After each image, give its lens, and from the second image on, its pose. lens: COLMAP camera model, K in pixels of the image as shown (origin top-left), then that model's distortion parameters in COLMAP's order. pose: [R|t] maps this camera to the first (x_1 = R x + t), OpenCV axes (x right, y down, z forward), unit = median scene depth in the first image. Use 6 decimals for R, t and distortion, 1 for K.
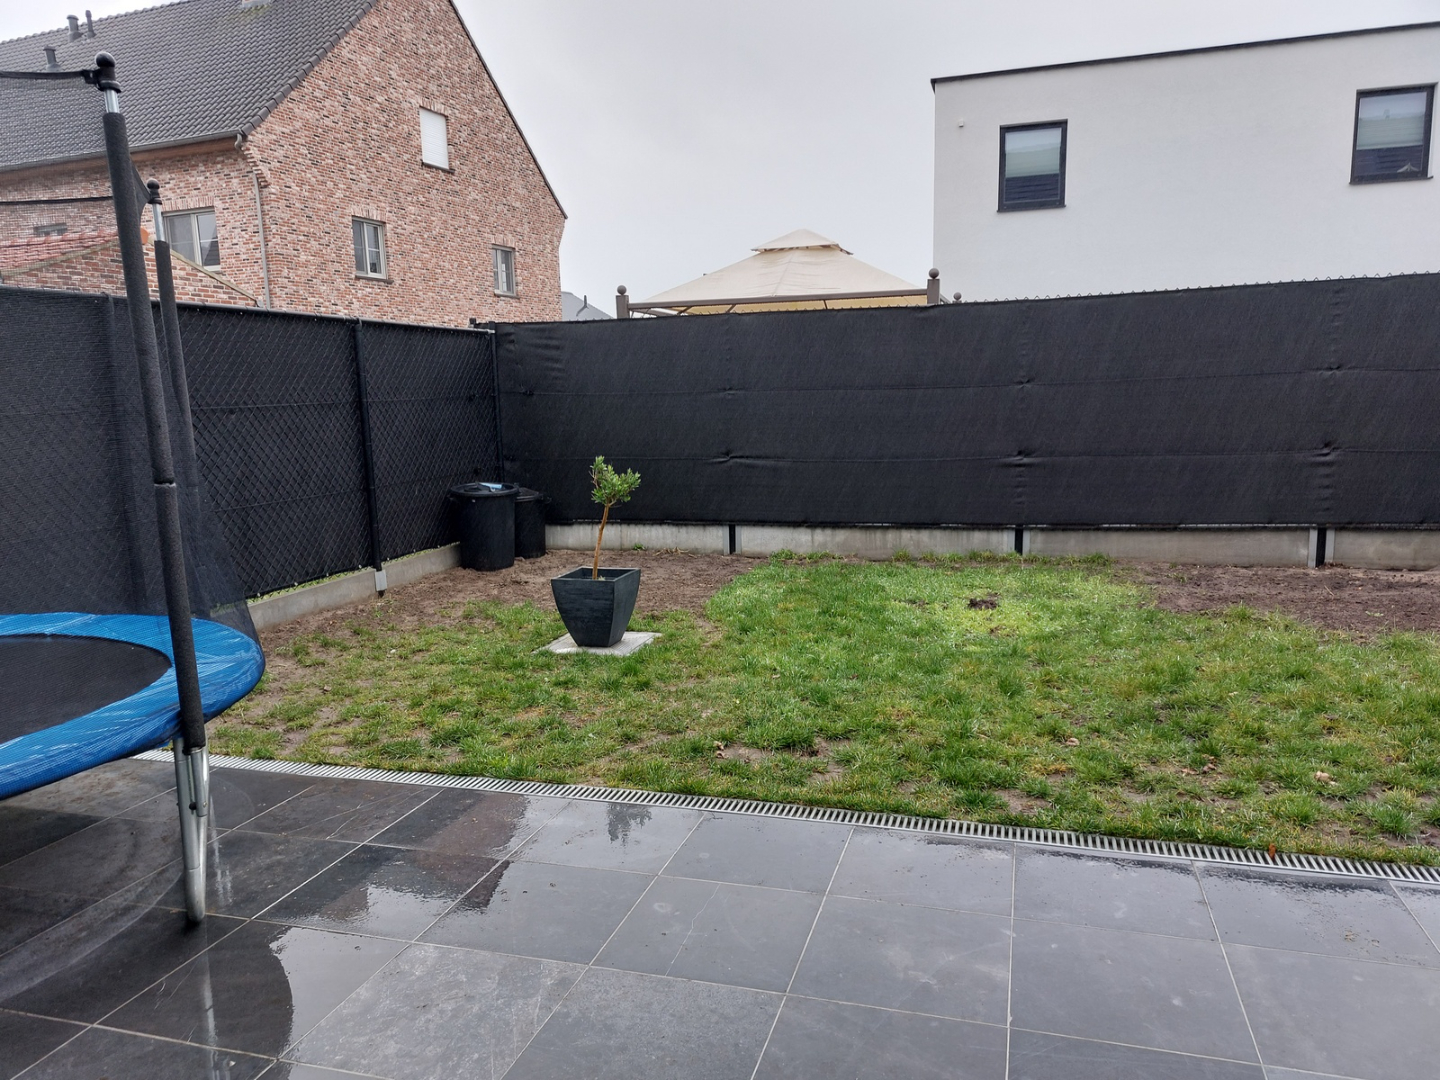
lens RADIAL K [[1026.5, 0, 712.0], [0, 1026.5, 545.1], [0, 0, 1]] dist [0.067956, -0.054782]
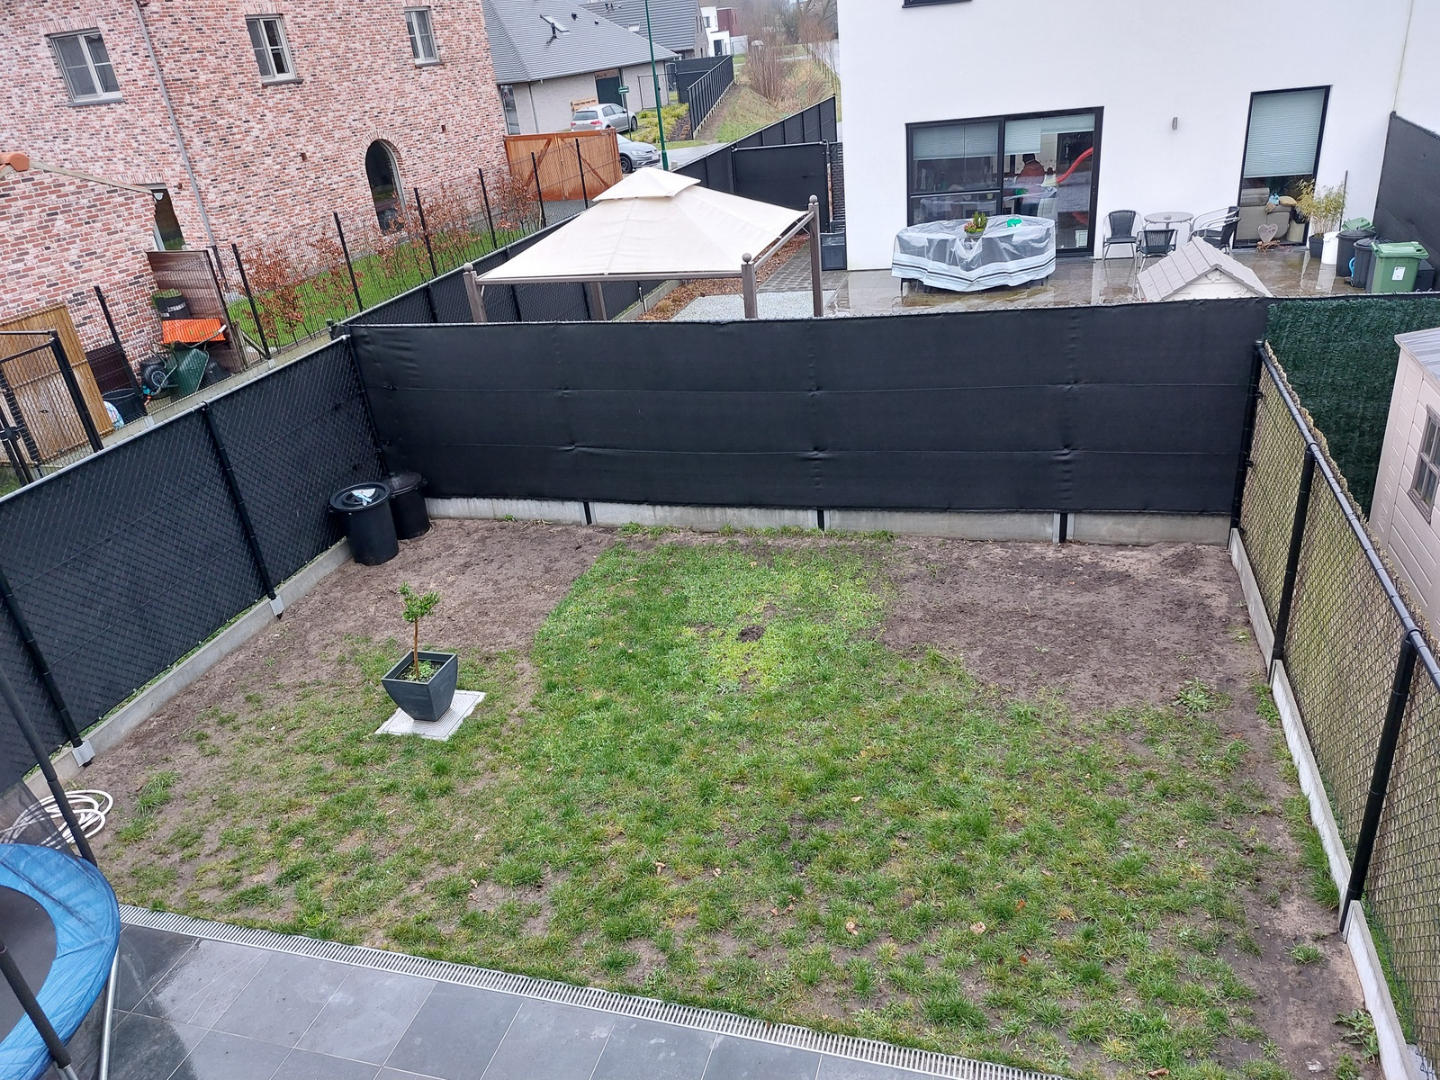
lens RADIAL K [[1026.5, 0, 713.9], [0, 1026.5, 527.2], [0, 0, 1]] dist [0.067956, -0.054782]
pose [[0.996817, -0.070321, -0.037558, 0.201986], [0.078381, 0.950537, 0.300559, -0.321368], [0.014565, -0.302546, 0.953024, -0.093823]]
